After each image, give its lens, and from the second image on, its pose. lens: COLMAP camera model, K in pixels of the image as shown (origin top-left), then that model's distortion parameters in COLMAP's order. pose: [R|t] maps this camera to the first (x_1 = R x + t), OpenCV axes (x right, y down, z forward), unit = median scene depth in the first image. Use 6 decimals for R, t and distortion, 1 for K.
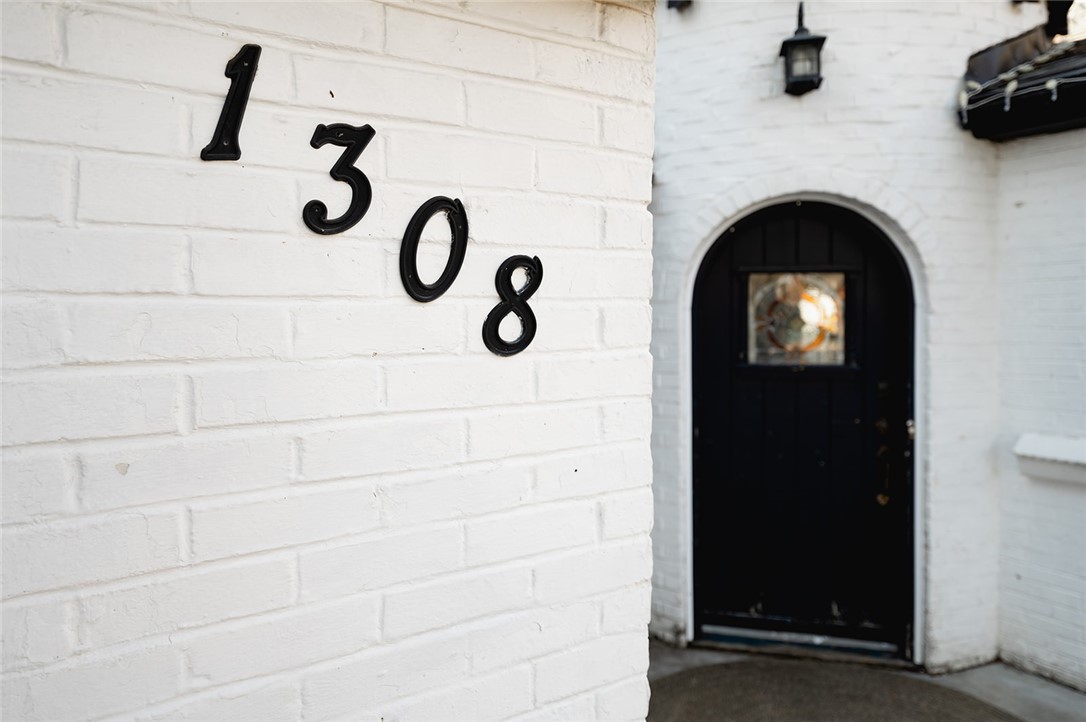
lens RADIAL K [[744.3, 0, 543.0], [0, 744.3, 316.6], [0, 0, 1]] dist [0.004140, -0.003181]
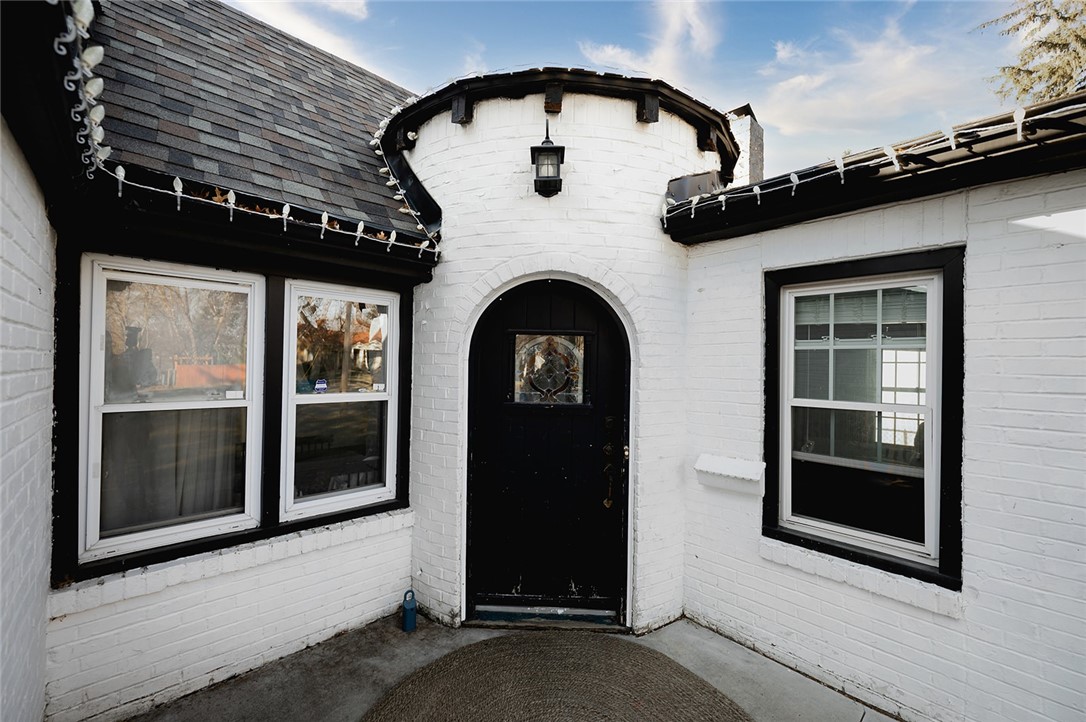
lens RADIAL K [[440.6, 0, 543.0], [0, 440.6, 361.0], [0, 0, 1]] dist [-0.000243, 0.000046]
pose [[0.977668, 0.020552, 0.209148, 0.177912], [-0.018095, 0.999743, -0.013653, -0.000544], [-0.209375, 0.009564, 0.977789, 0.251939]]
